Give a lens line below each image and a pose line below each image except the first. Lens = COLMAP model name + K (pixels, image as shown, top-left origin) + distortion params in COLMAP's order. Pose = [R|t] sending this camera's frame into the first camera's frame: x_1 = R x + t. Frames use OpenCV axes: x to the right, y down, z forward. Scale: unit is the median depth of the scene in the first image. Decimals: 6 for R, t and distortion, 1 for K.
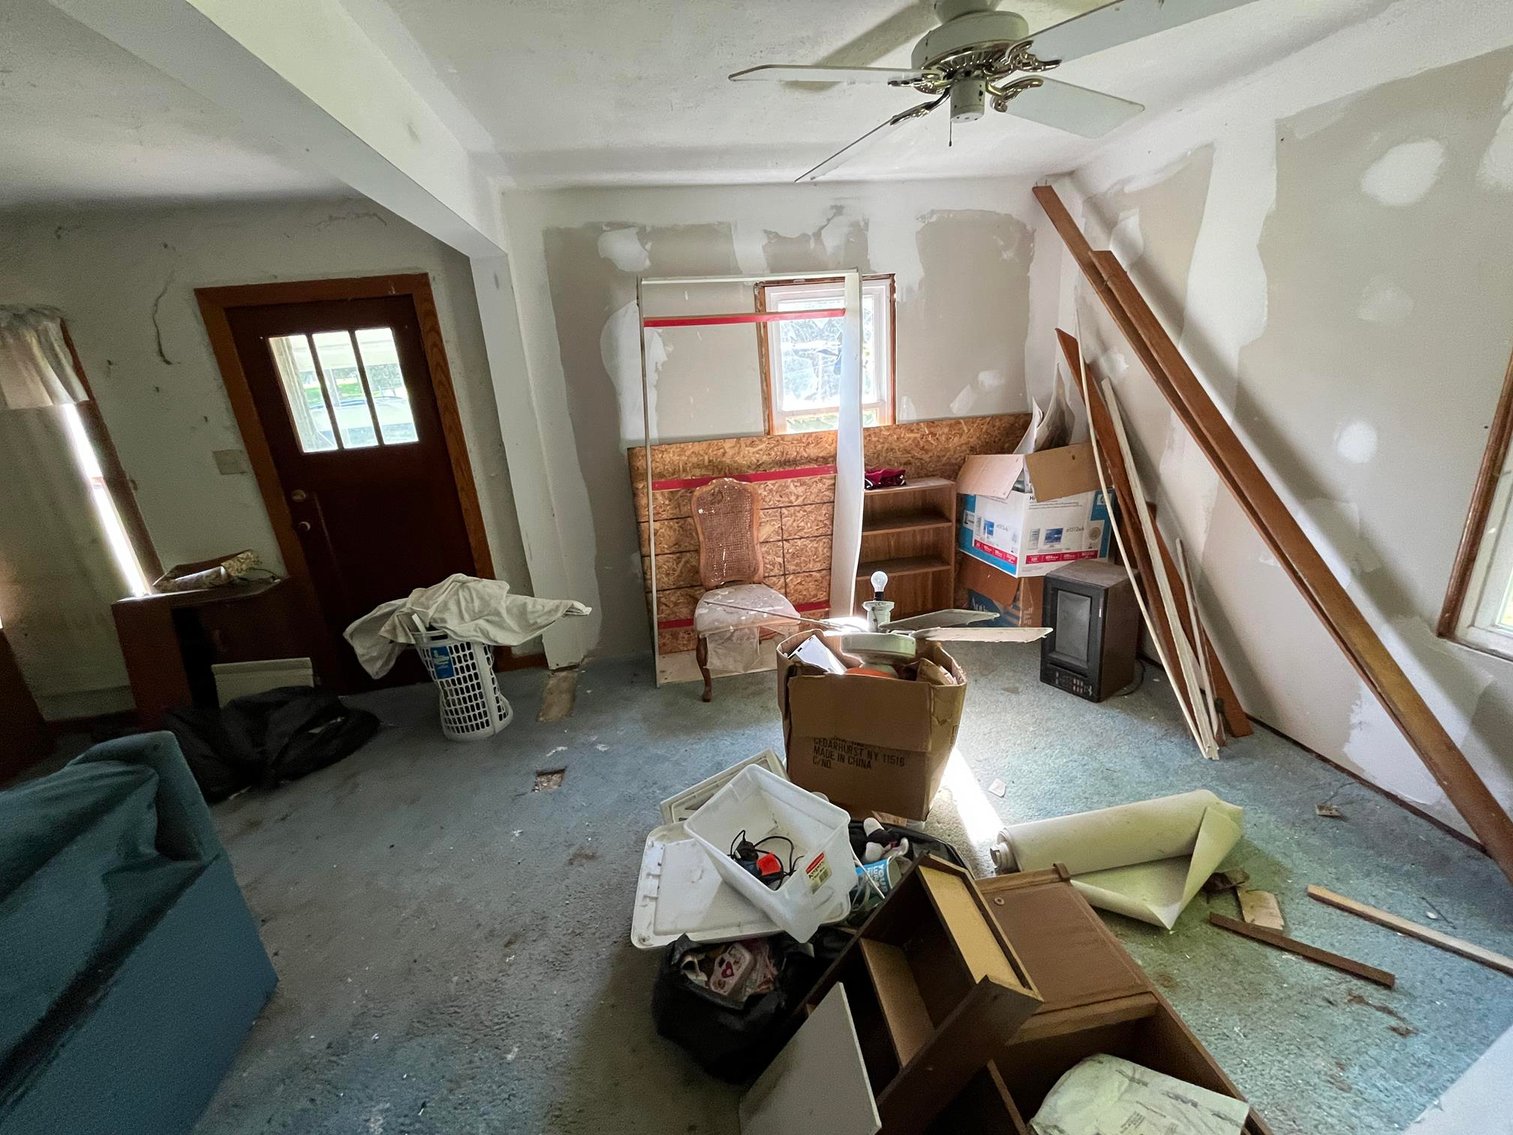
lens RADIAL K [[616.0, 0, 758.9], [0, 616.0, 563.9], [0, 0, 1]] dist [-0.007752, 0.001131]
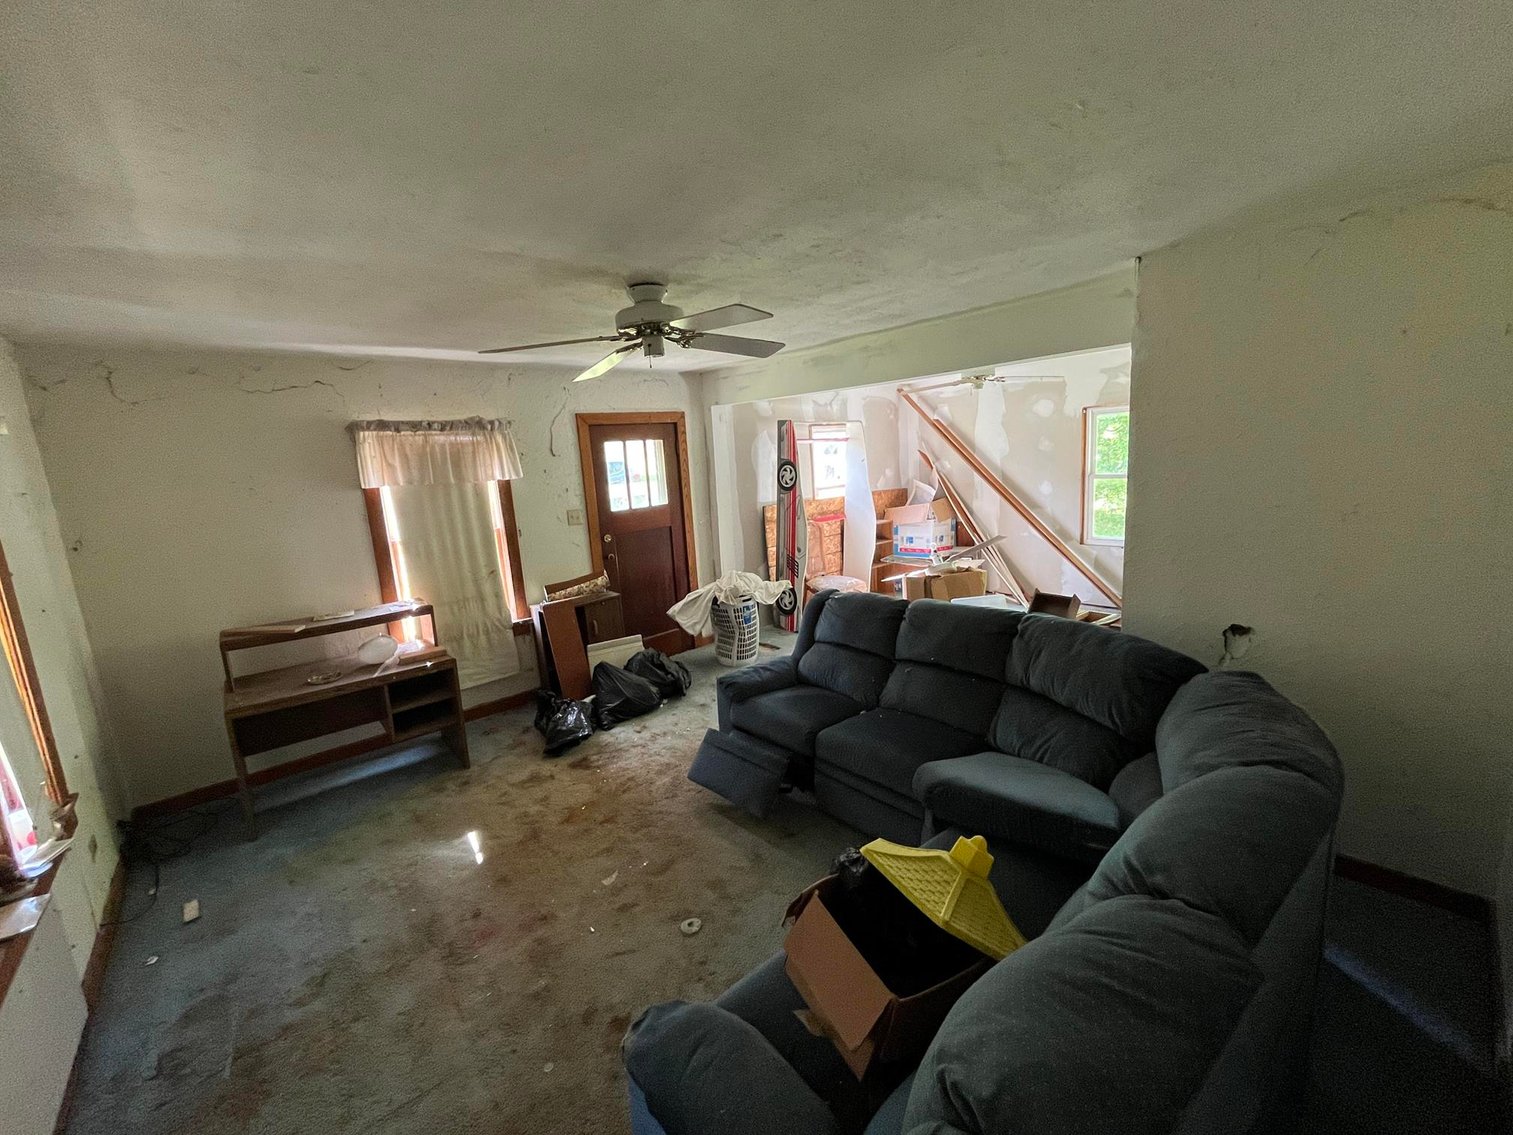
lens RADIAL K [[616.0, 0, 754.7], [0, 616.0, 567.6], [0, 0, 1]] dist [-0.007752, 0.001131]
pose [[0.846470, -0.075231, 0.527094, -1.270951], [0.165405, 0.978141, -0.126019, 0.225374], [-0.506092, 0.193856, 0.840411, -0.510195]]
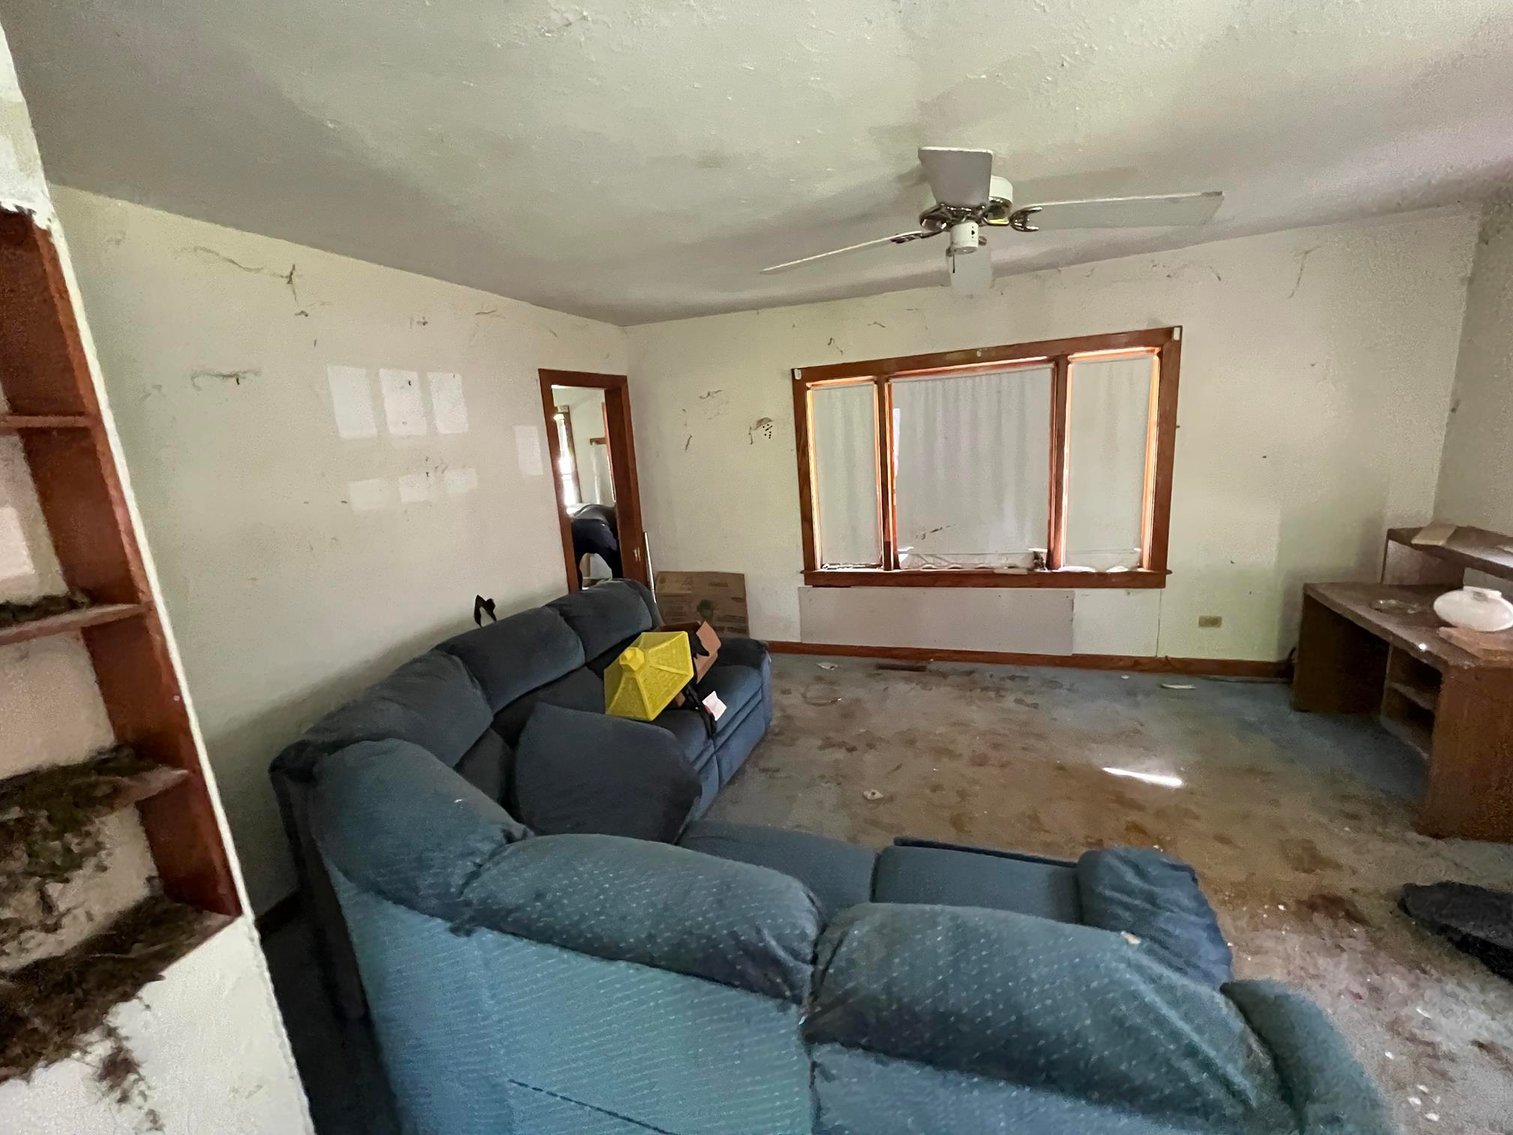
lens RADIAL K [[616.0, 0, 758.8], [0, 616.0, 568.7], [0, 0, 1]] dist [-0.007752, 0.001131]
pose [[-0.471059, 0.281567, -0.835957, 1.807869], [-0.173722, 0.899515, 0.400866, -0.681107], [0.864826, 0.334055, -0.374810, 2.012339]]
